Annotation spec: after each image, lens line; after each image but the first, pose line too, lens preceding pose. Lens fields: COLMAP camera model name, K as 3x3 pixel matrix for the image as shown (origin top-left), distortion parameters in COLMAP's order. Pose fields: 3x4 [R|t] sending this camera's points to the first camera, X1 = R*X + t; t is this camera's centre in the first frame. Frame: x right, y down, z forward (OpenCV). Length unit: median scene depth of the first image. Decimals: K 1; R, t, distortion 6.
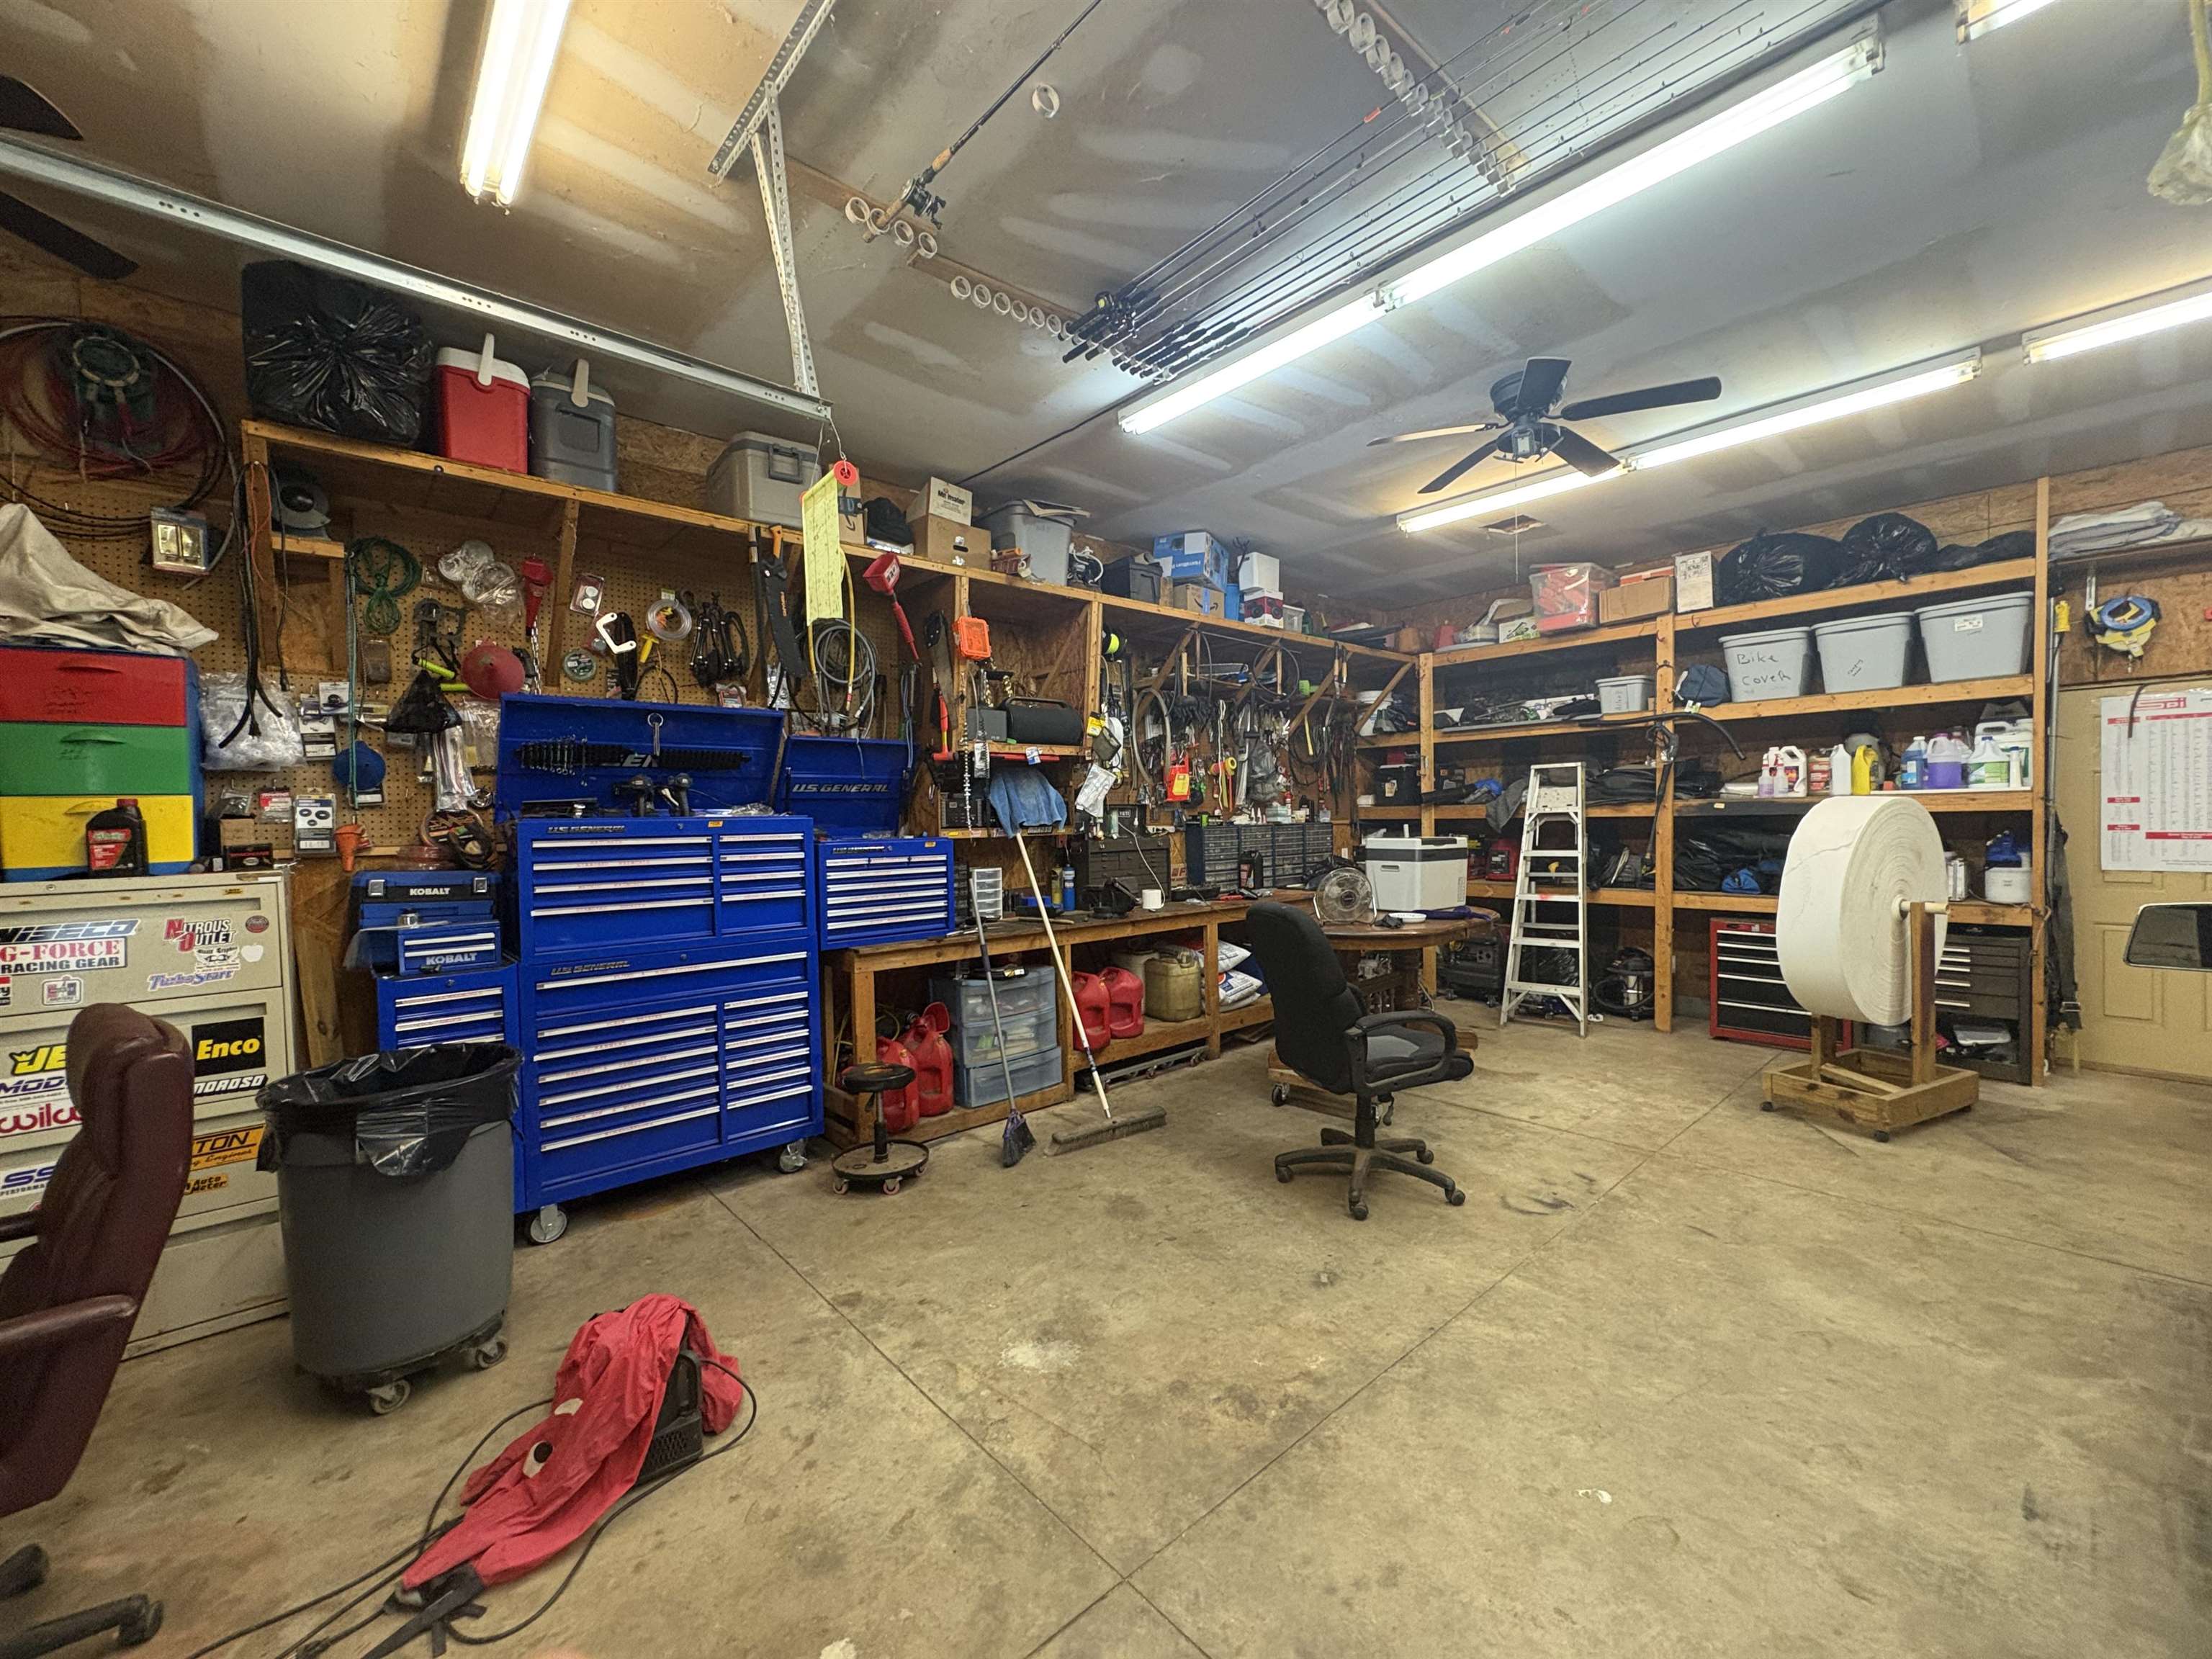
lens RADIAL K [[881.5, 0, 1100.5], [0, 881.5, 837.4], [0, 0, 1]] dist [0.001535, 0.000104]
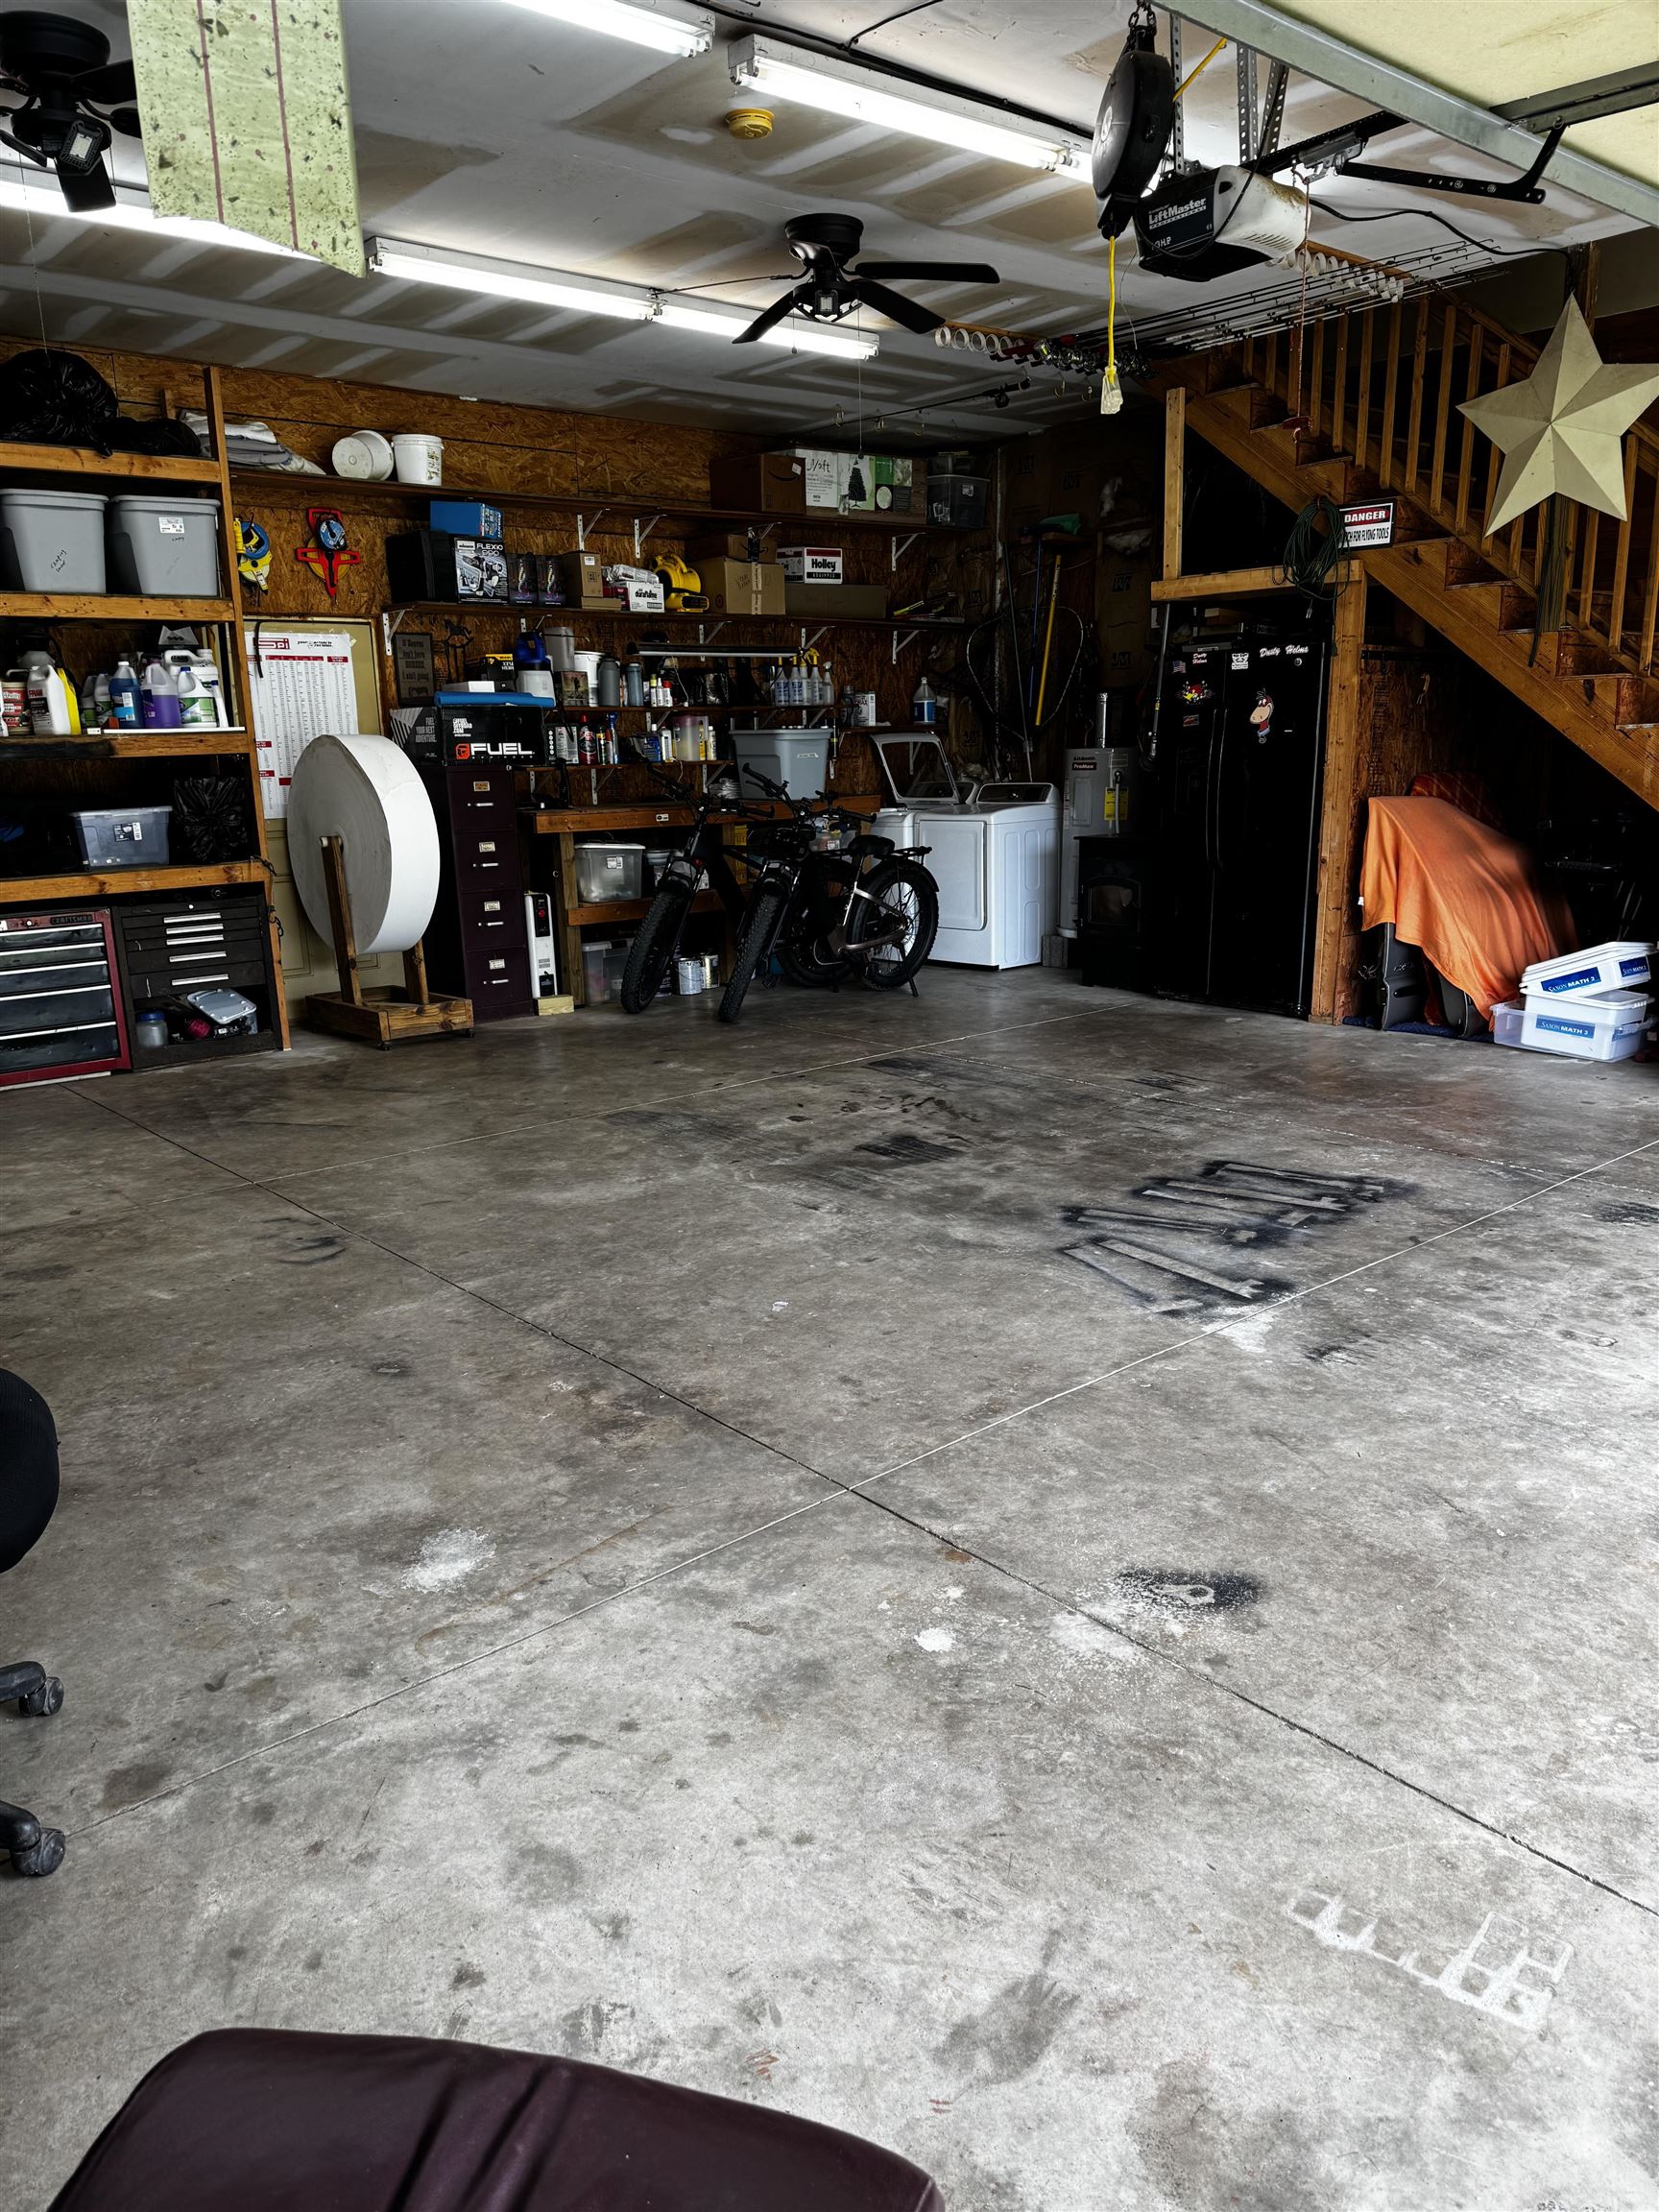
lens RADIAL K [[1549.2, 0, 837.9], [0, 1549.2, 1136.4], [0, 0, 1]] dist [0.086363, -0.138024]
pose [[0.007401, -0.228361, 0.973548, -0.593755], [0.048623, 0.972506, 0.227747, 0.014407], [-0.998790, 0.045651, 0.018301, 0.352888]]
